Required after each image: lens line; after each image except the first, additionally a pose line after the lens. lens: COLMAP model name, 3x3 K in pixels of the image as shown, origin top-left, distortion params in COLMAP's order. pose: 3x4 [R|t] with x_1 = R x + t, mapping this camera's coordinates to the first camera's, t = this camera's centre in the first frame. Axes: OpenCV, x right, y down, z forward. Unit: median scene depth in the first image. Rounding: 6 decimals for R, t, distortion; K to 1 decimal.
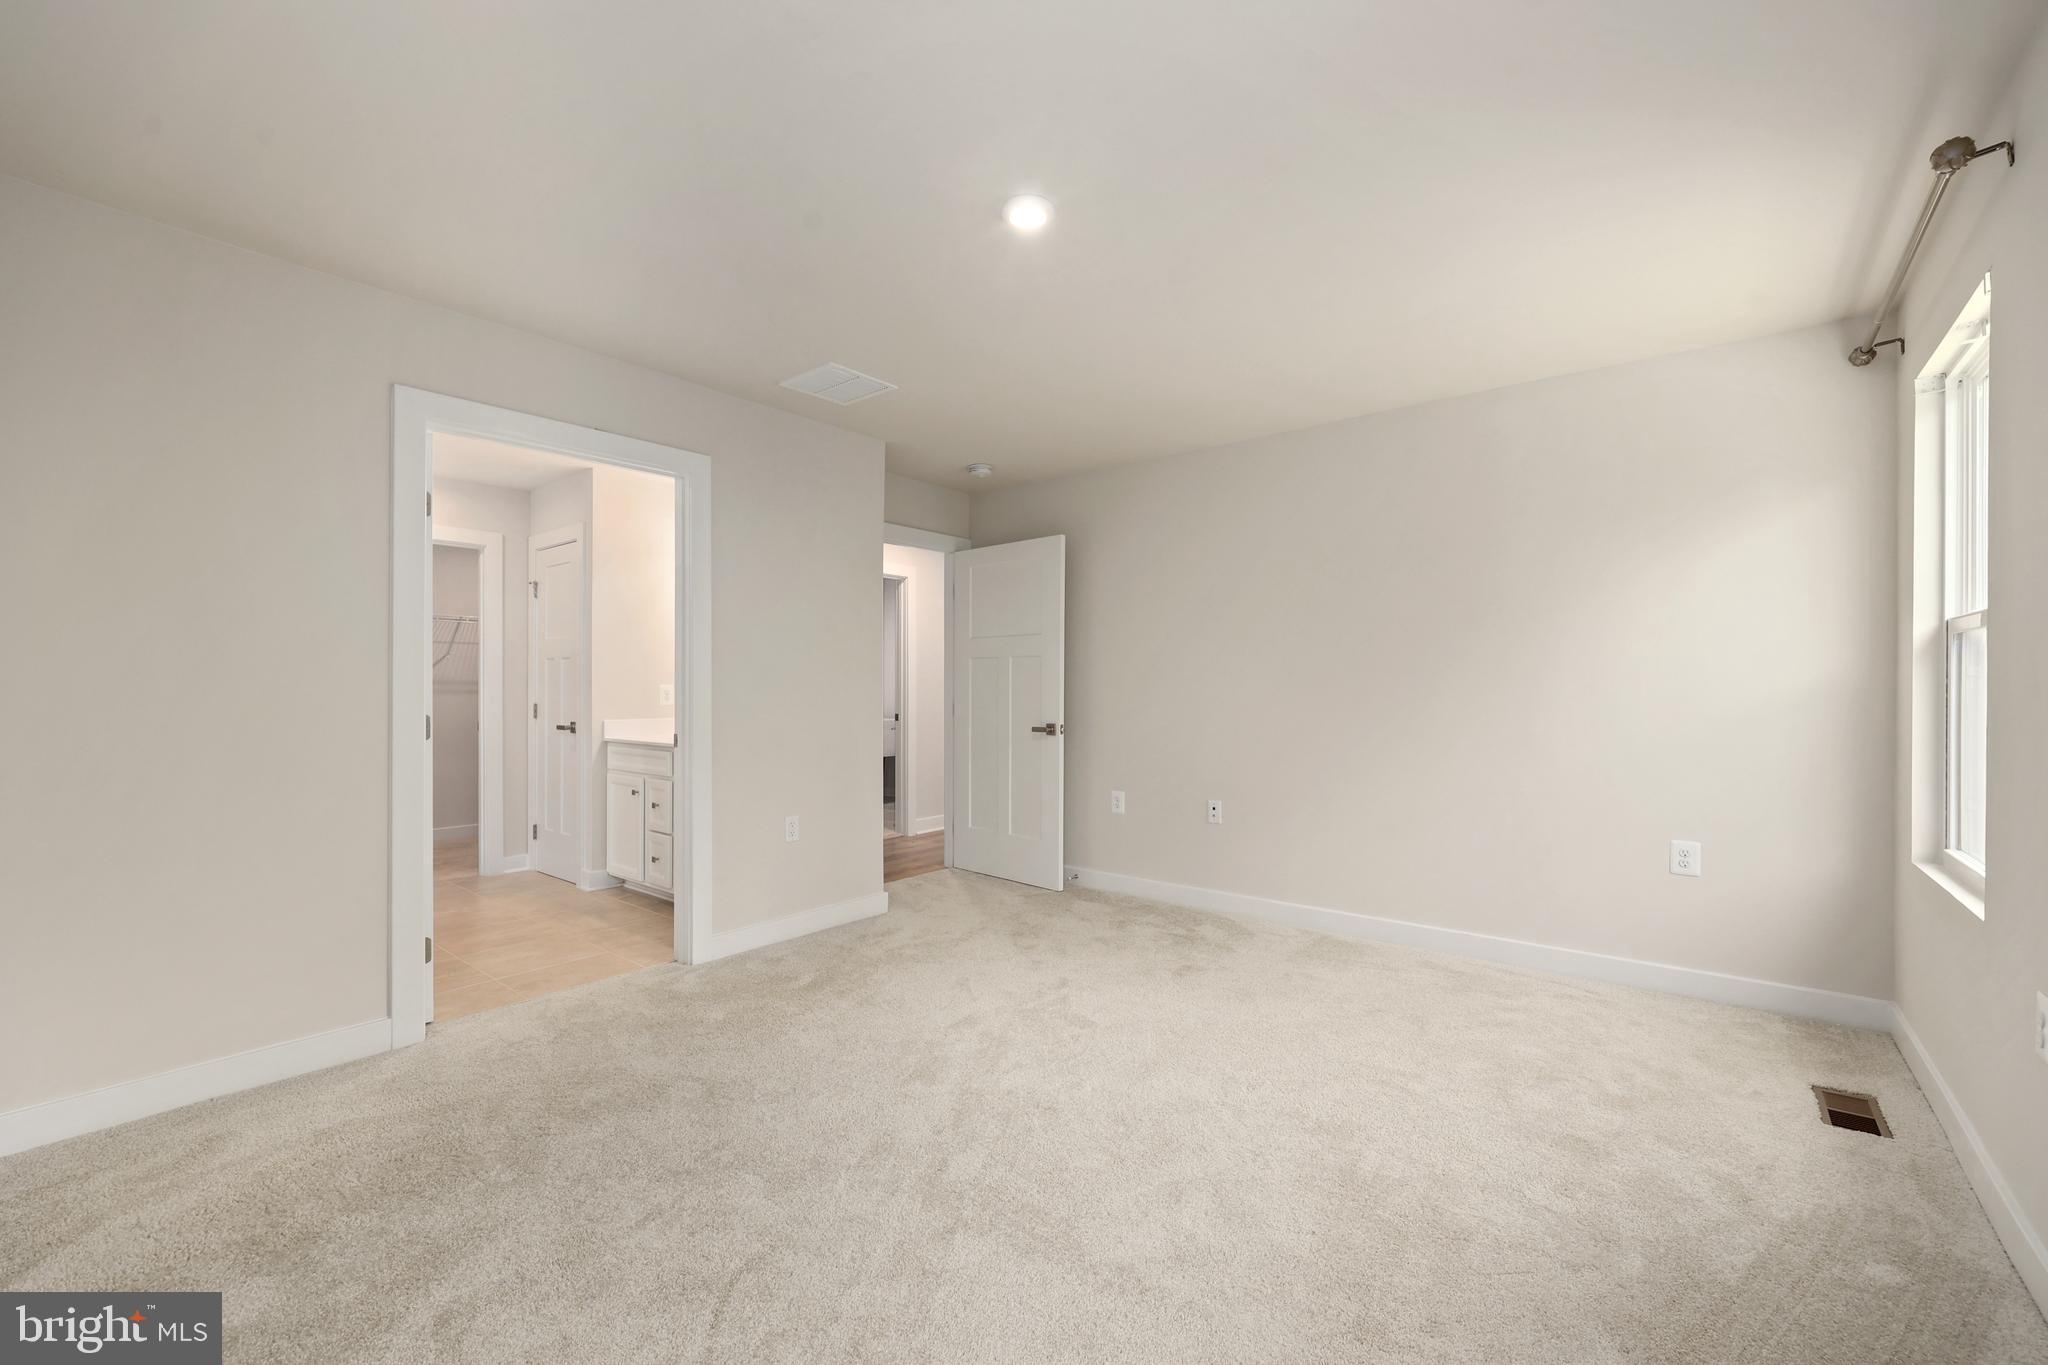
lens RADIAL K [[848.5, 0, 1021.6], [0, 848.5, 679.5], [0, 0, 1]] dist [0.010764, -0.003619]
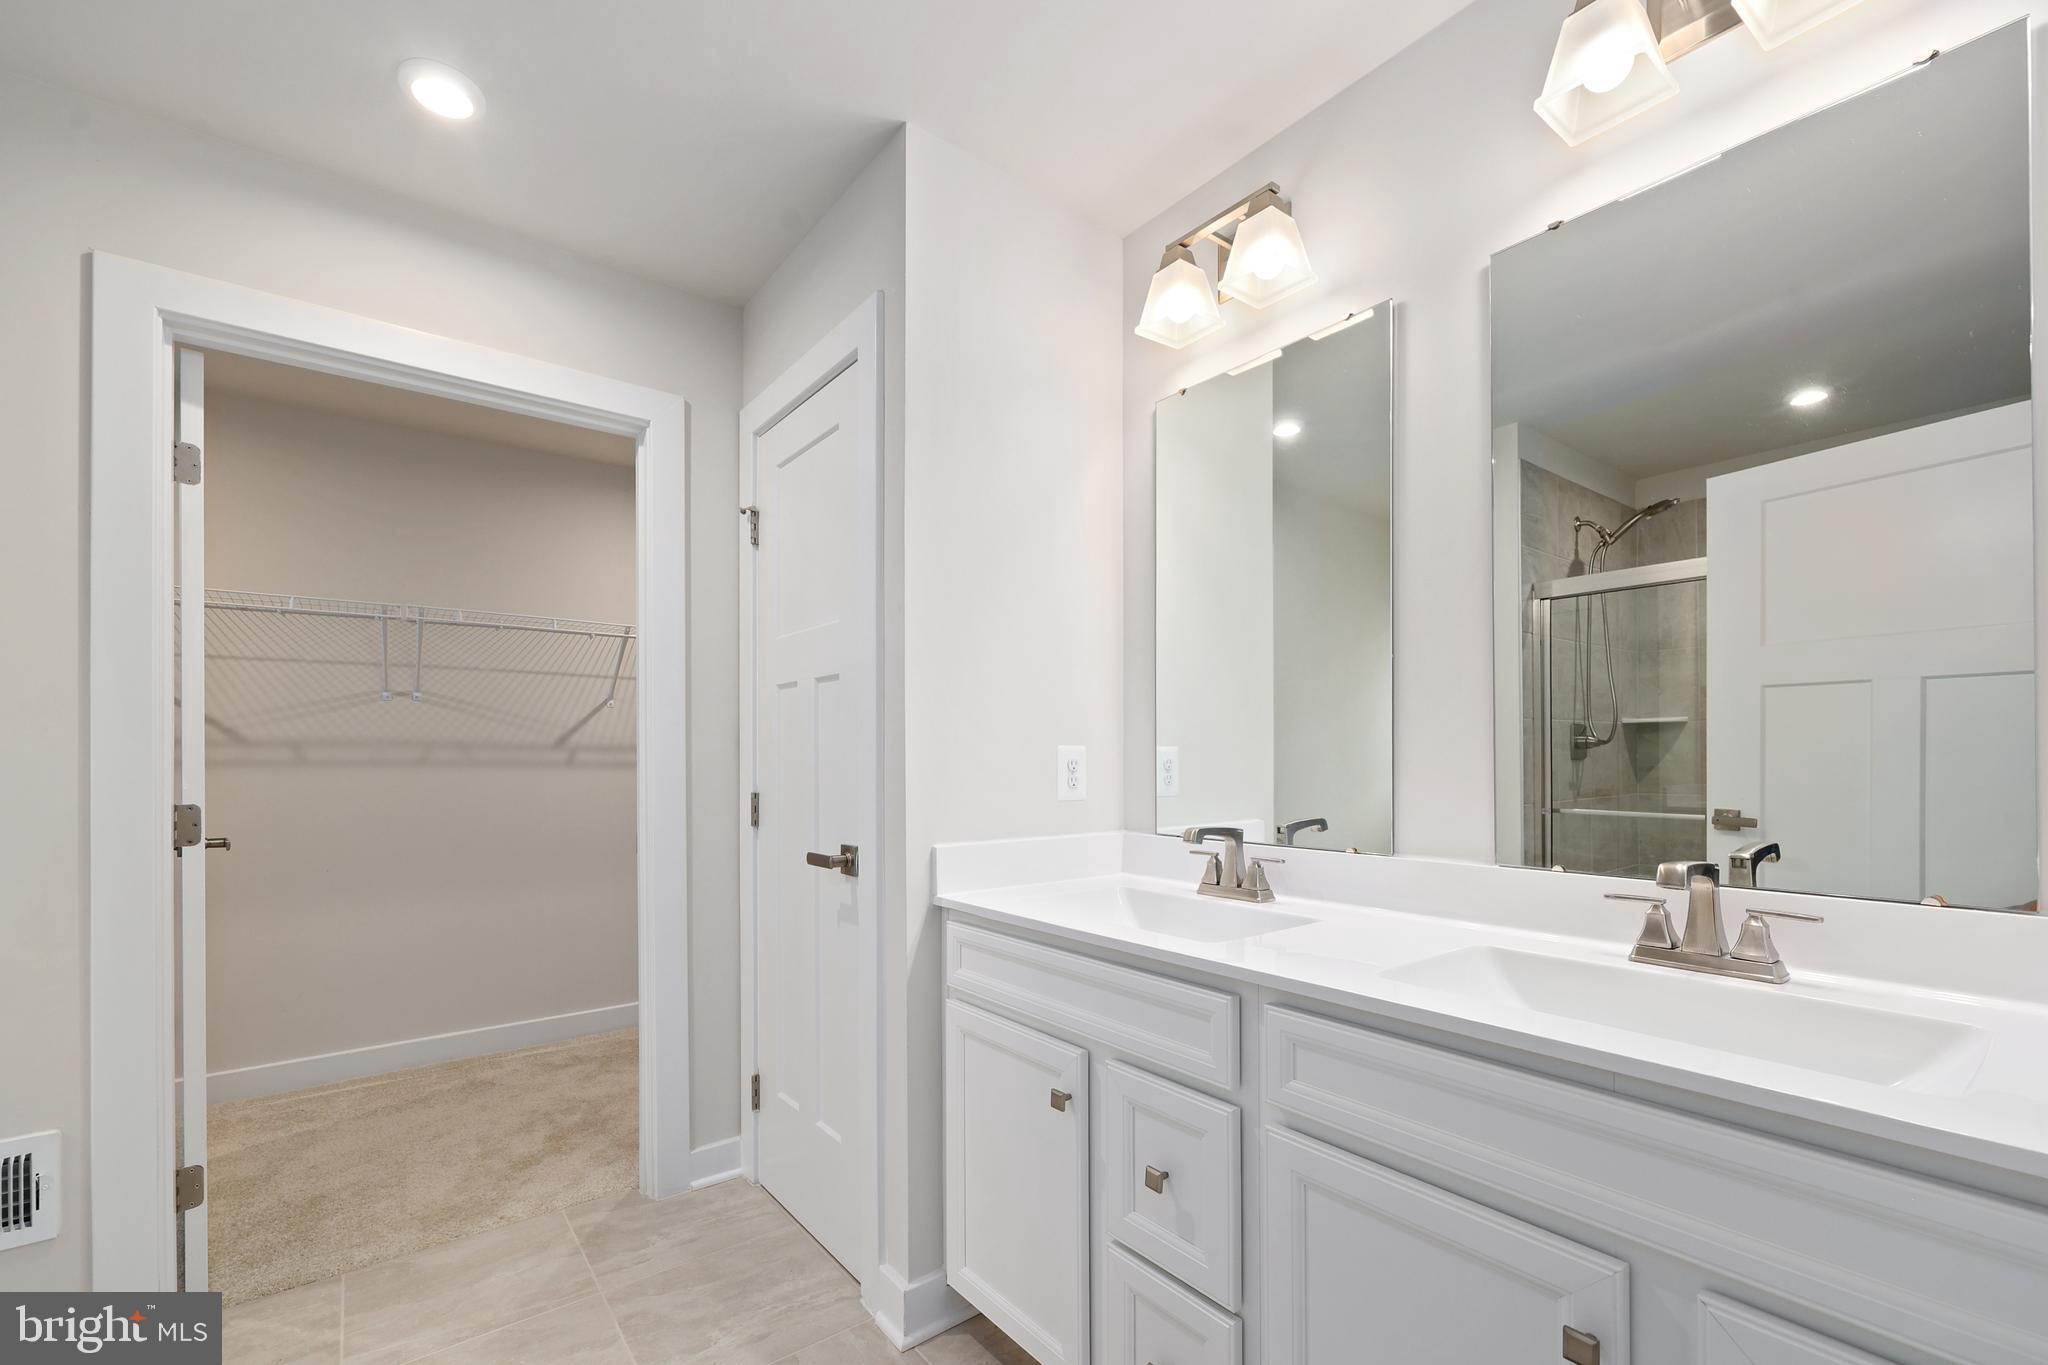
lens RADIAL K [[848.5, 0, 999.9], [0, 848.5, 753.5], [0, 0, 1]] dist [0.010764, -0.003619]
pose [[0.975161, -0.001863, -0.221490, -0.378809], [0.003014, 0.999984, 0.004860, 0.007230], [0.221478, -0.005407, 0.975150, 0.649125]]
